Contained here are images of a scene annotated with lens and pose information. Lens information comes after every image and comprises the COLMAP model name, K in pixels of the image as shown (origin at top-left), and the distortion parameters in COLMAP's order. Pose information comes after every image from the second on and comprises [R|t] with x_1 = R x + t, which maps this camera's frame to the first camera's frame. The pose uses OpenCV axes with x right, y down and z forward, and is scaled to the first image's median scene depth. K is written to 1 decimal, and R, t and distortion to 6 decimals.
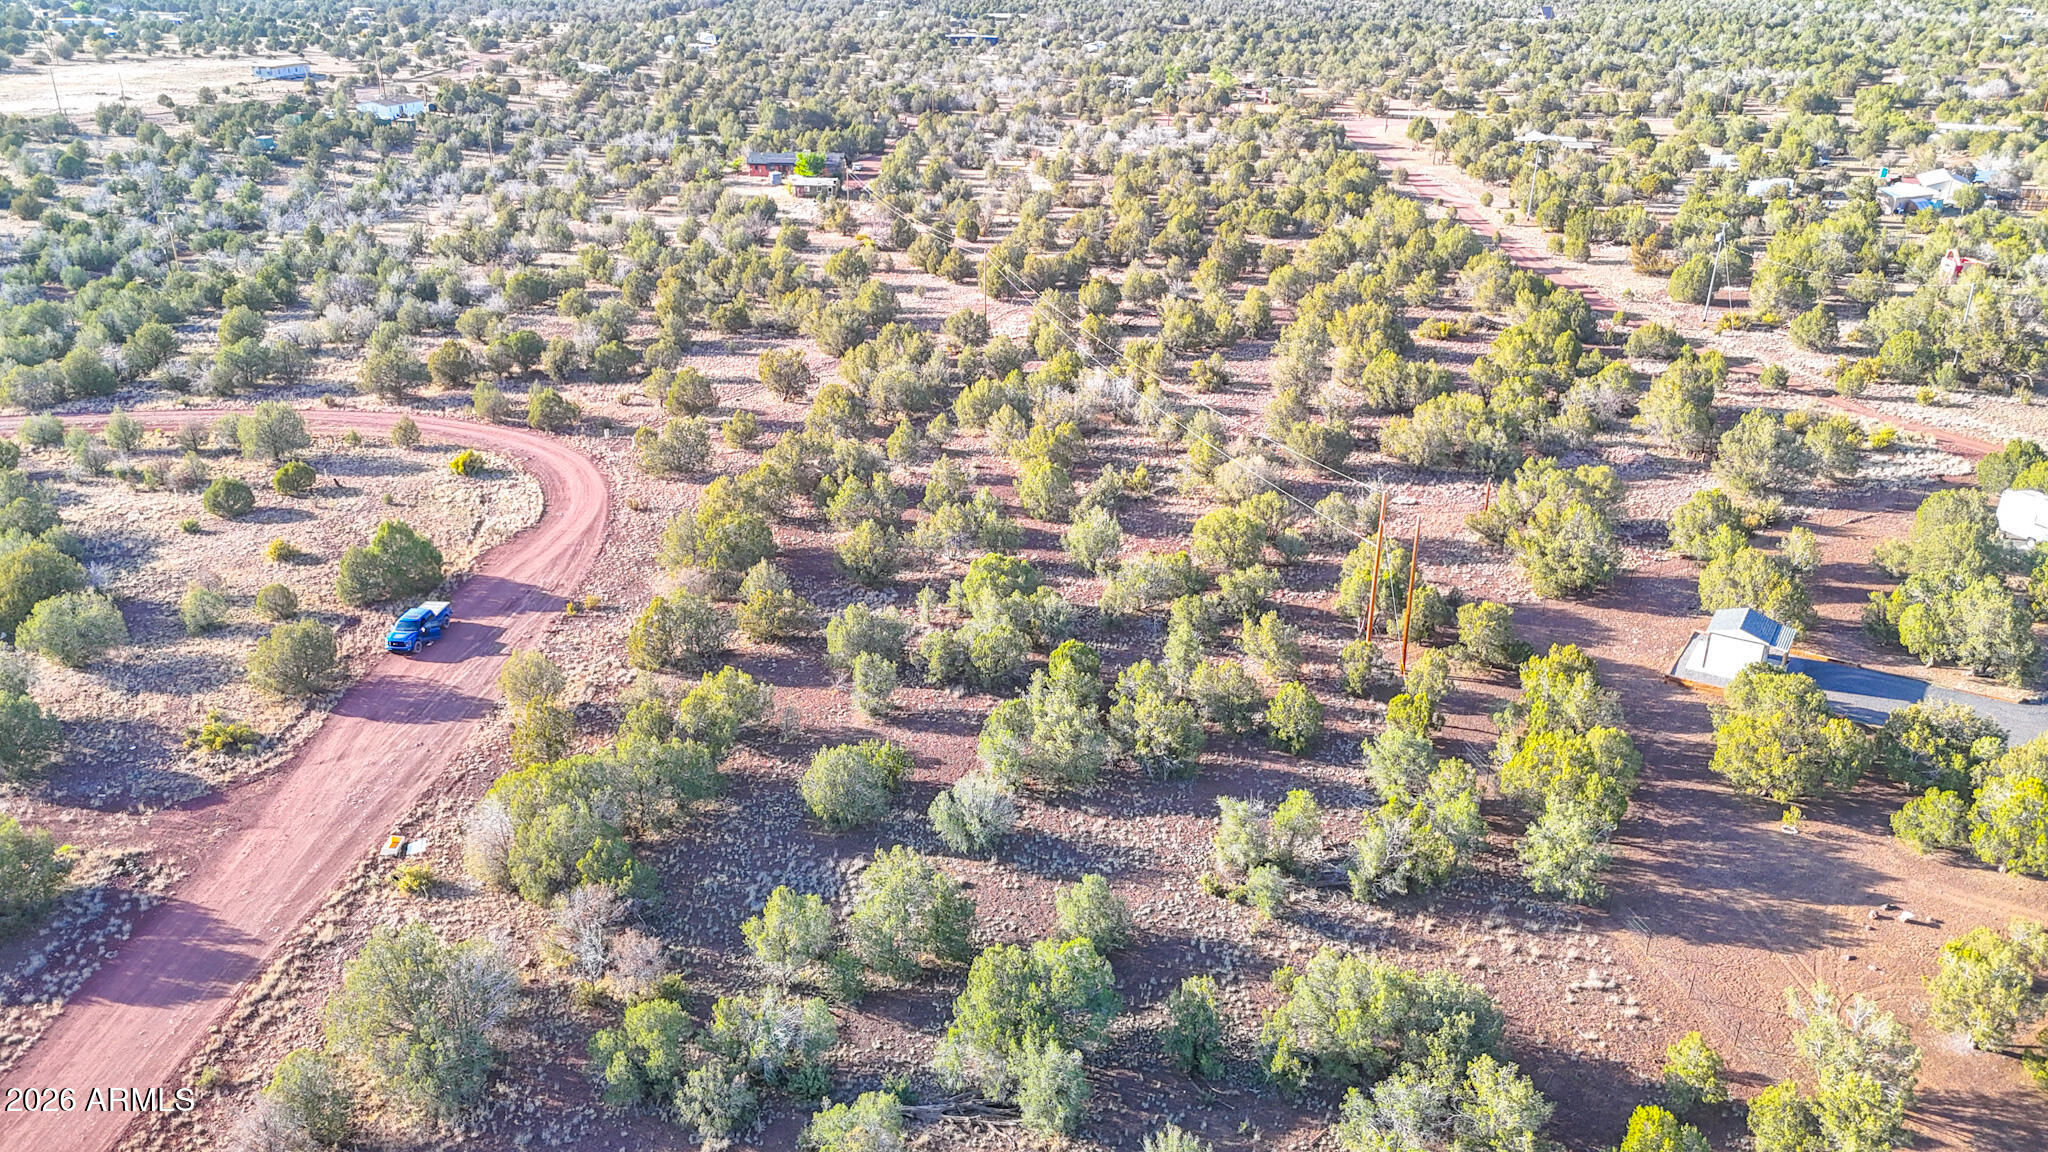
lens RADIAL K [[1506.3, 0, 1024.0], [0, 1506.3, 576.0], [0, 0, 1]] dist [0.079139, -0.082908]
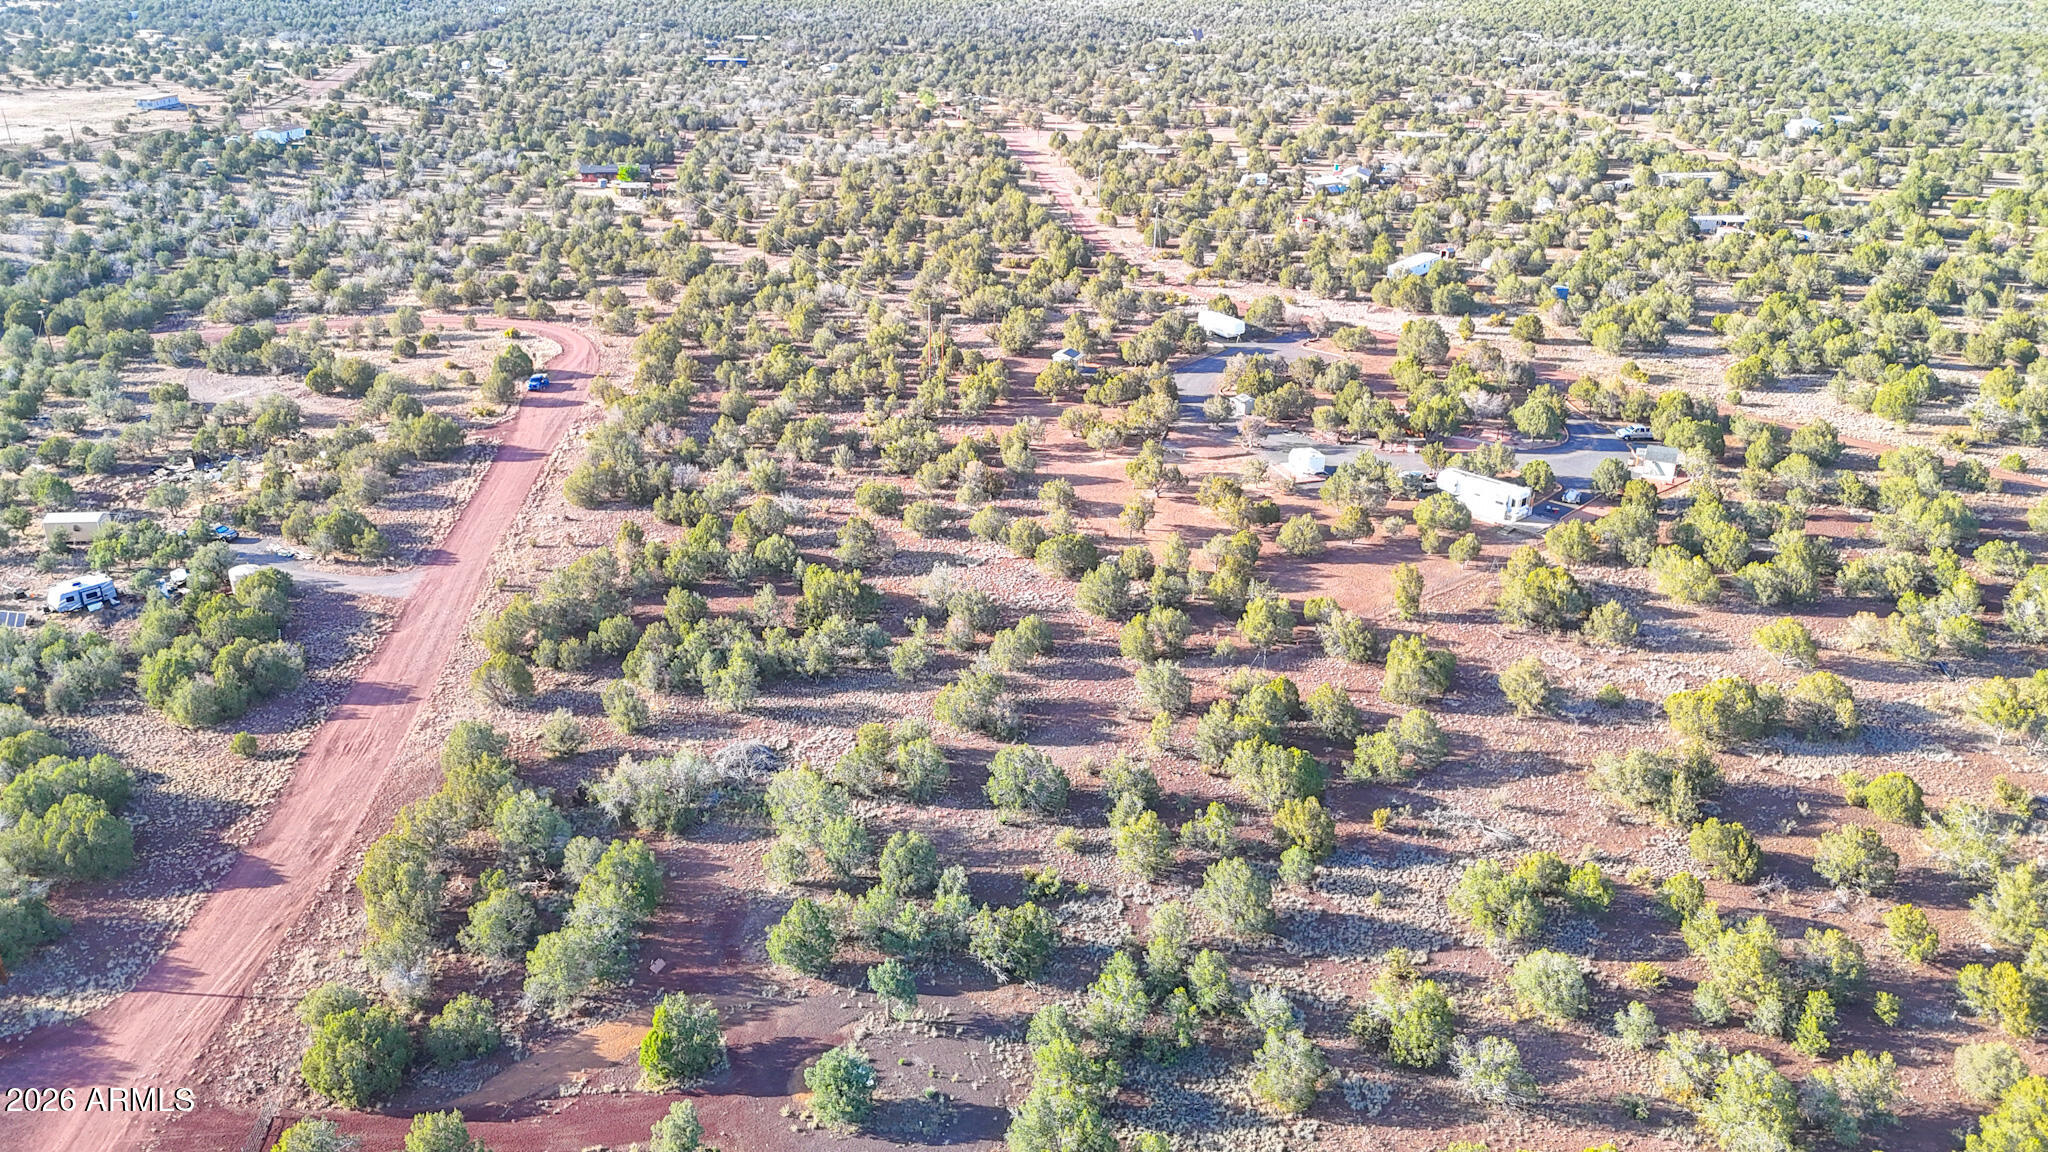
lens RADIAL K [[1506.3, 0, 1024.0], [0, 1506.3, 576.0], [0, 0, 1]] dist [0.079139, -0.082908]
pose [[0.987378, -0.059217, 0.146894, -0.006748], [0.058397, 0.998244, 0.009895, 0.178501], [-0.147222, -0.001192, 0.989103, -0.731135]]
